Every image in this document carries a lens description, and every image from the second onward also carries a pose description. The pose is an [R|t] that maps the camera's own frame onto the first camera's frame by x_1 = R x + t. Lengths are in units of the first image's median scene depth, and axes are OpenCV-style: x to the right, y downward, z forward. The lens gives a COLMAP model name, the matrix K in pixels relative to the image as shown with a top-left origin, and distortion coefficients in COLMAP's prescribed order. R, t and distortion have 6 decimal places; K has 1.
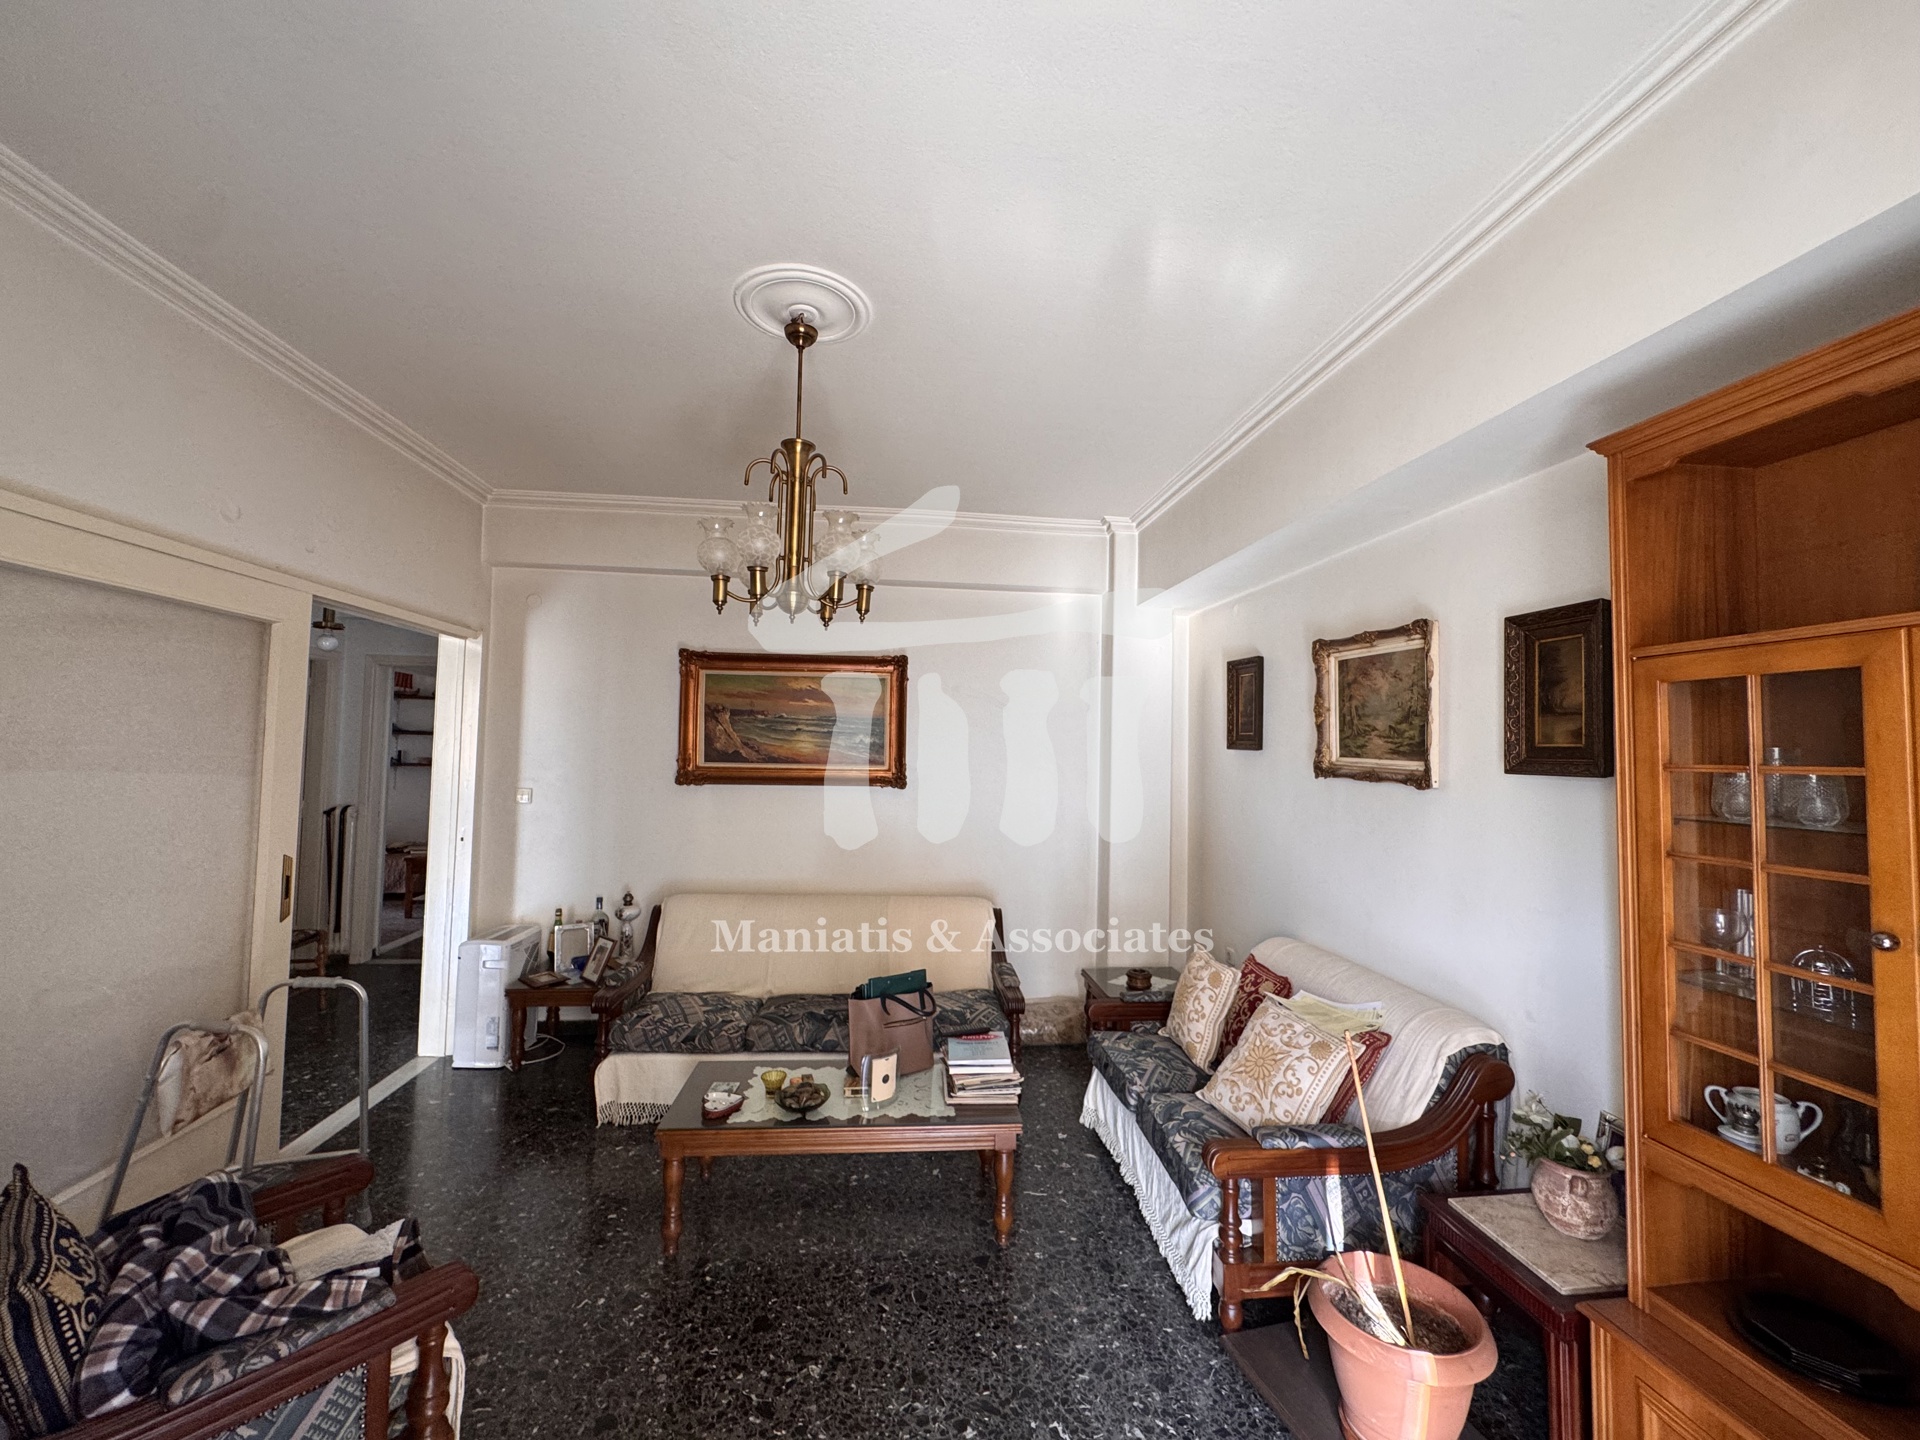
lens RADIAL K [[732.6, 0, 933.4], [0, 732.6, 720.9], [0, 0, 1]] dist [-0.000970, 0.000032]
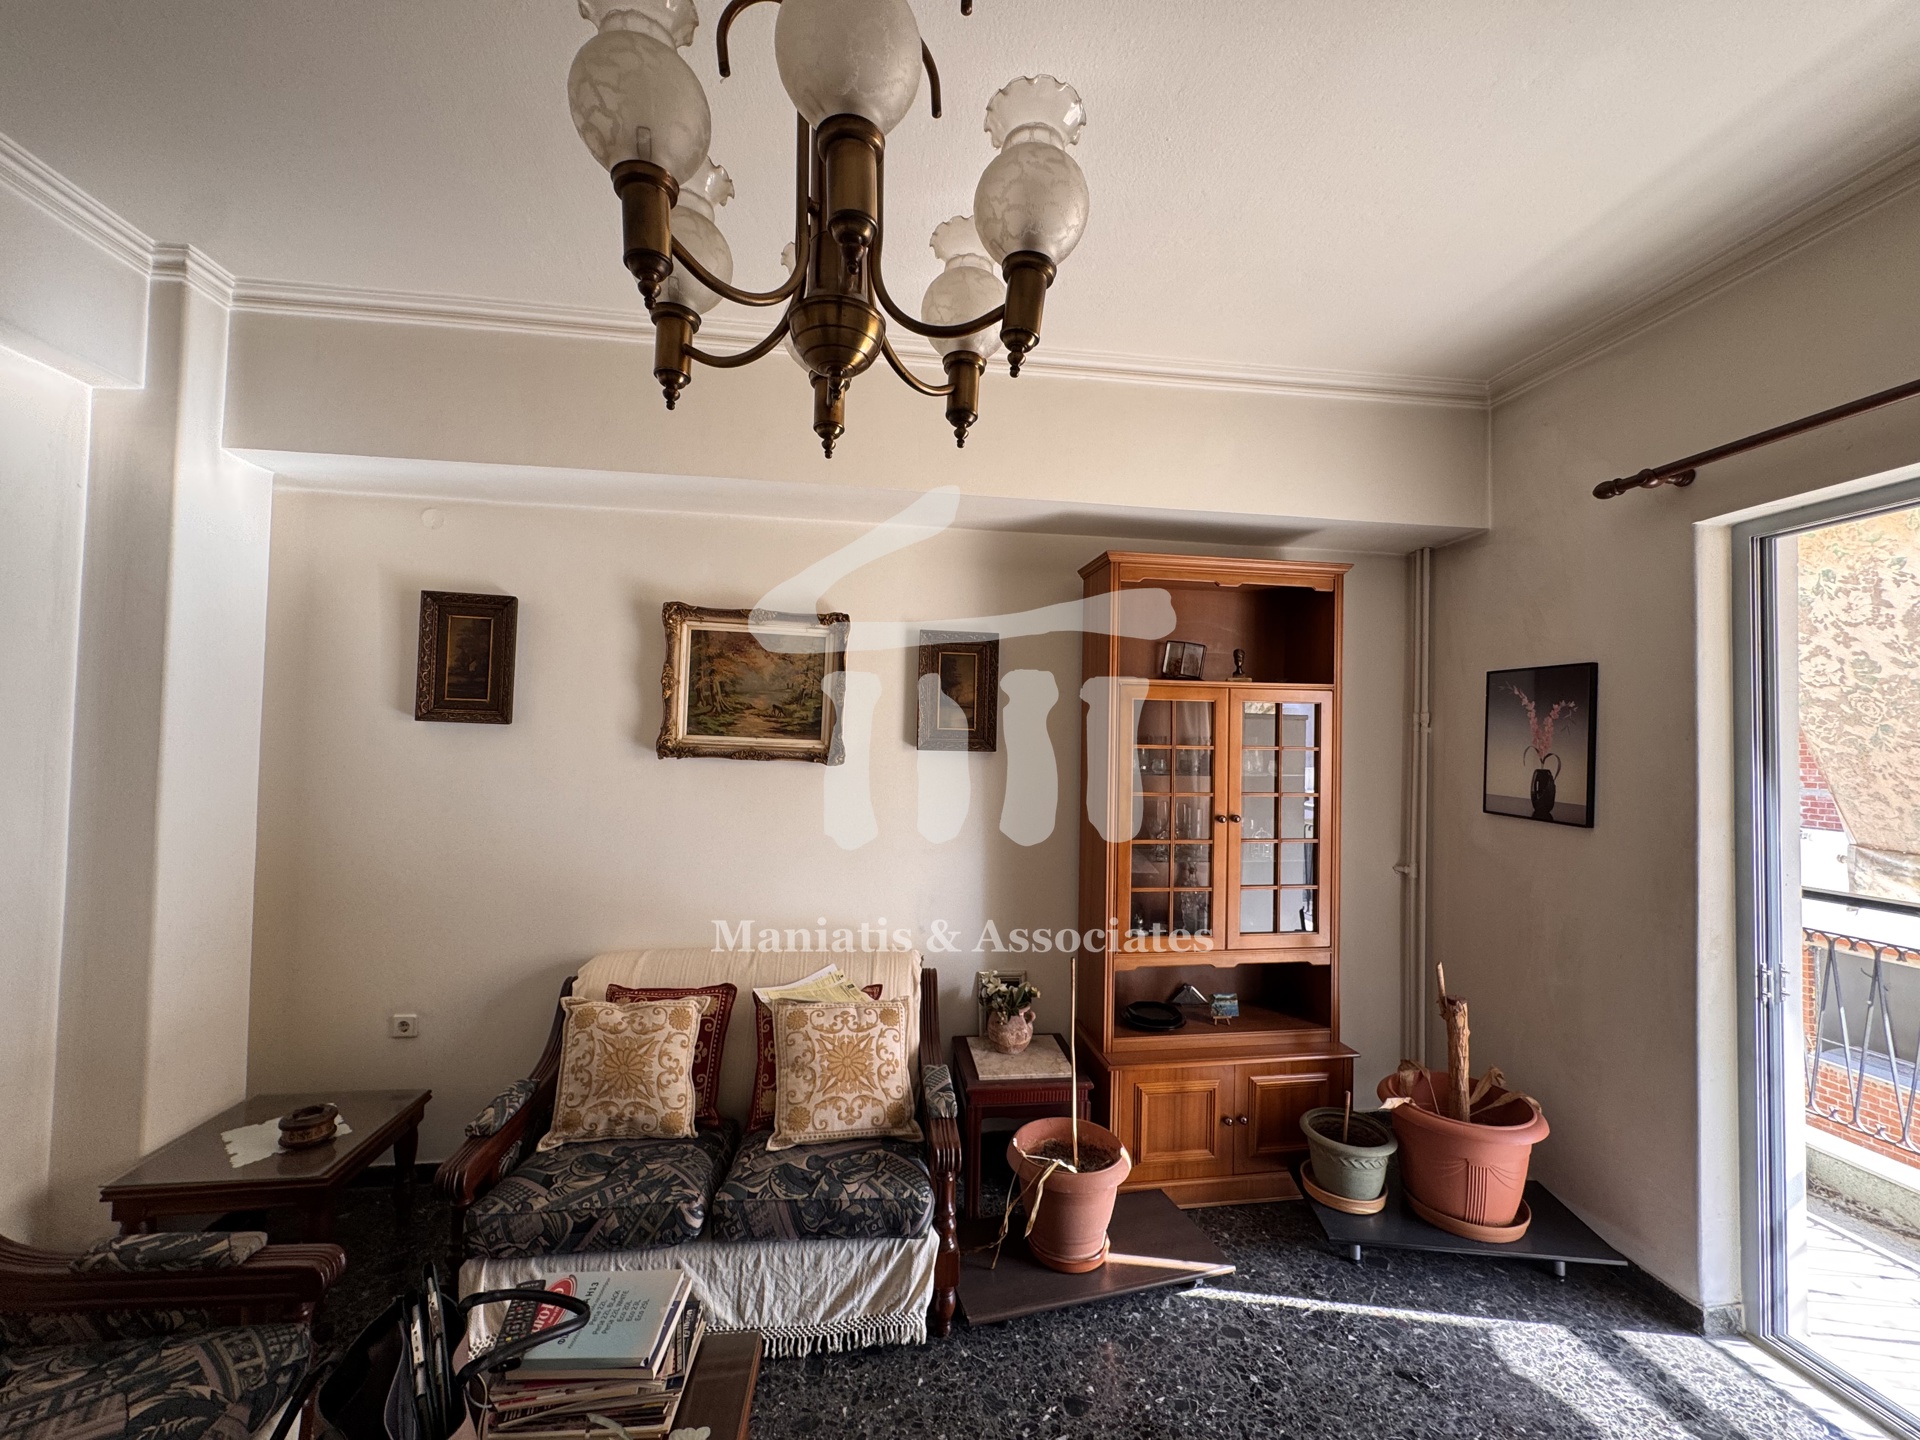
lens RADIAL K [[768.2, 0, 960.6], [0, 768.2, 720.1], [0, 0, 1]] dist [-0.001806, 0.000532]
pose [[-0.028707, 0.007230, 0.999562, -0.460852], [-0.065175, 0.997832, -0.009089, 0.019756], [-0.997461, -0.065407, -0.028174, 0.755884]]
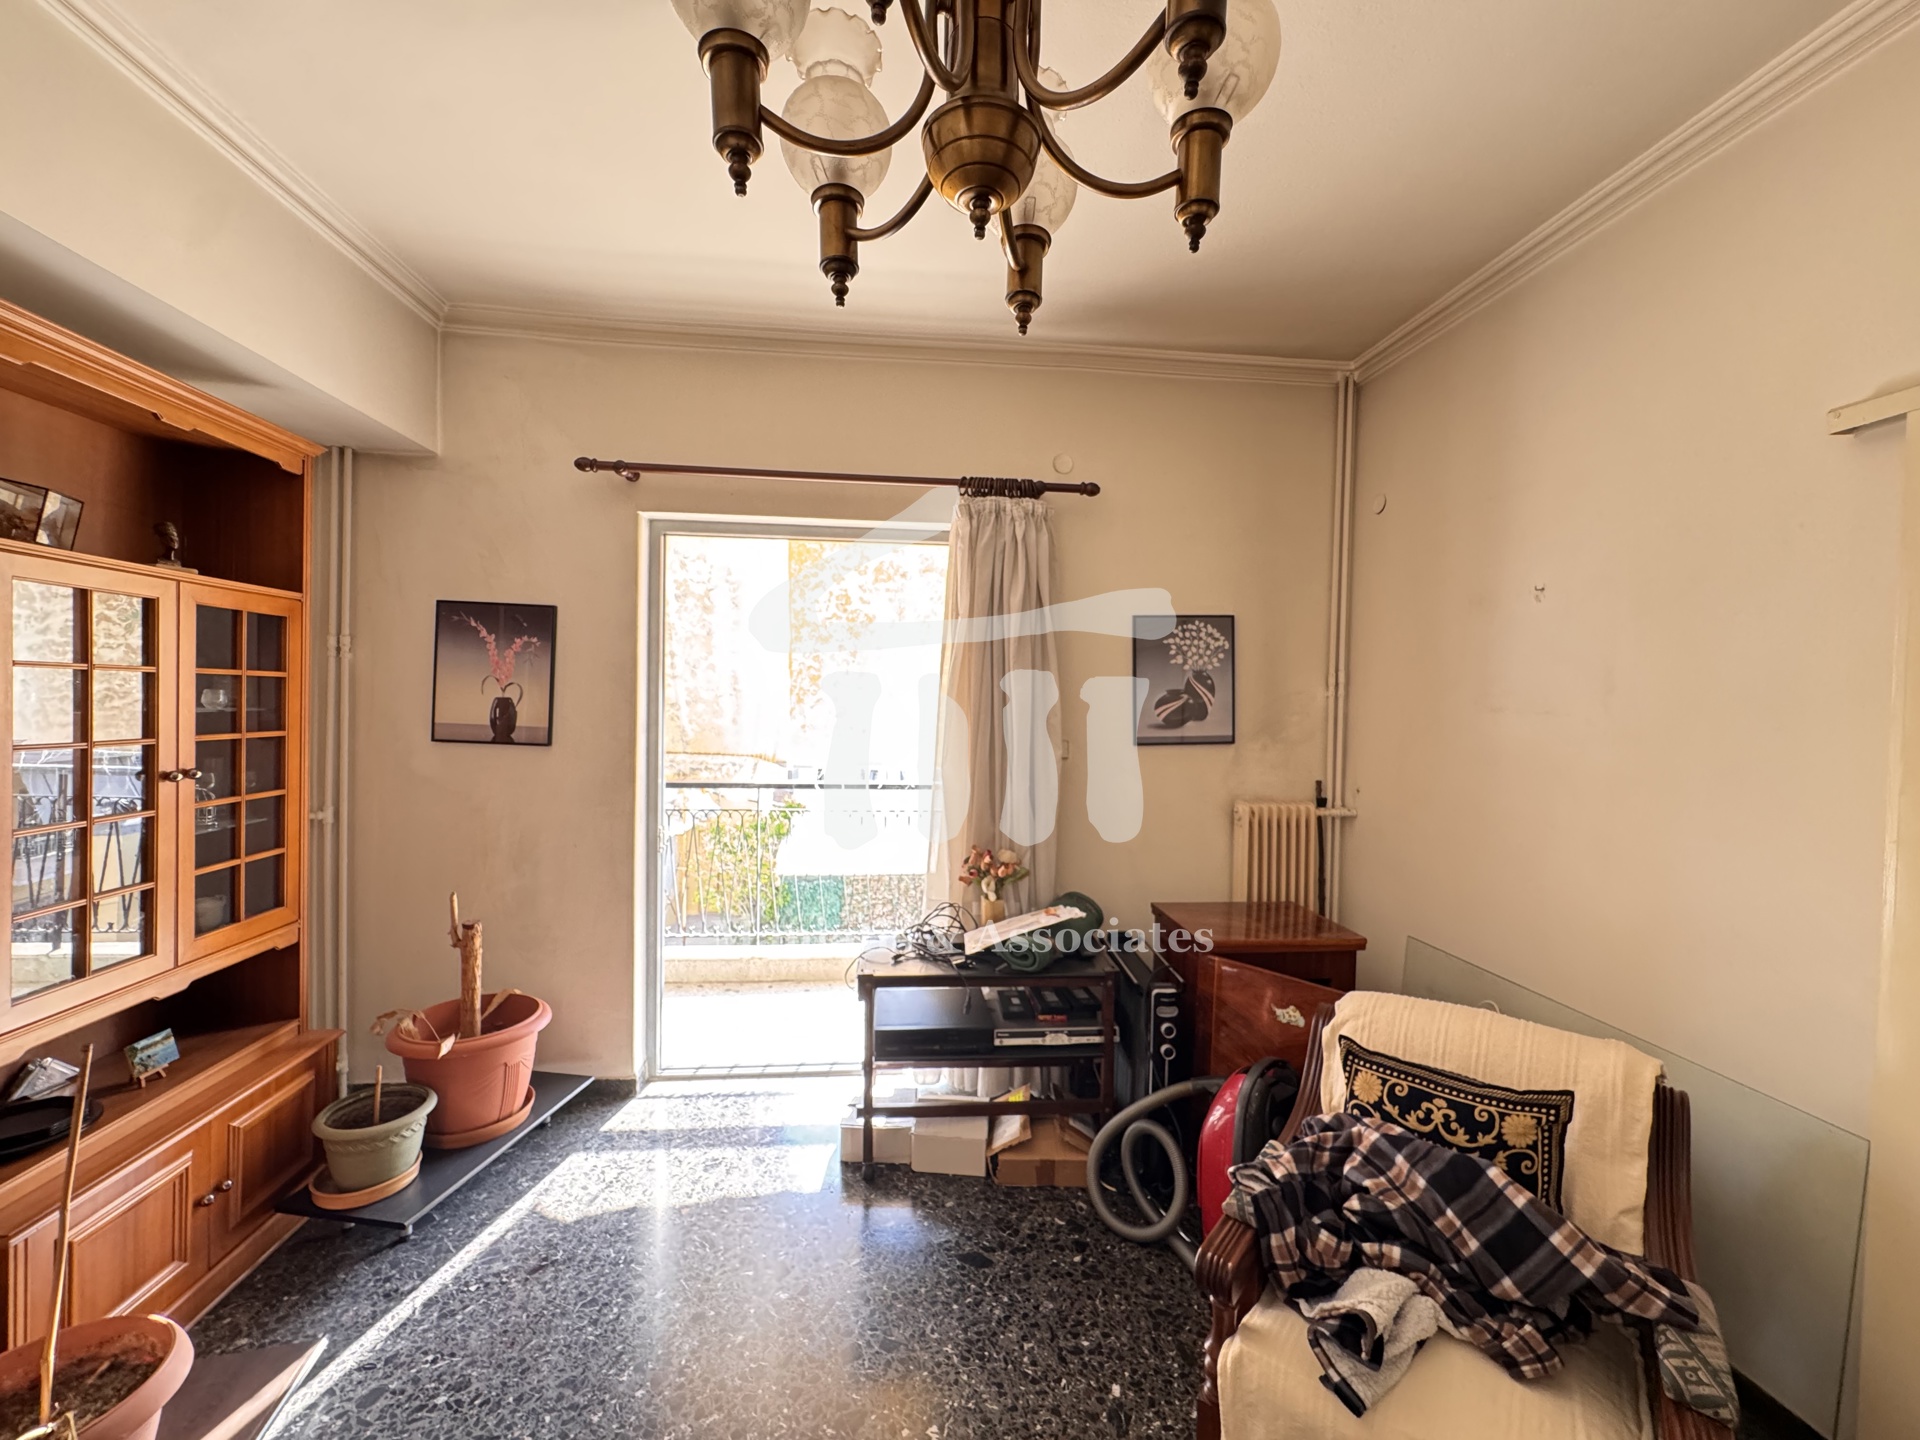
lens RADIAL K [[772.3, 0, 962.4], [0, 772.3, 721.9], [0, 0, 1]] dist [-0.003514, 0.000434]
pose [[-0.999093, -0.042572, -0.000809, -0.138909], [-0.042543, 0.998846, -0.022274, 0.056835], [0.001757, -0.022220, -0.999752, 1.065909]]
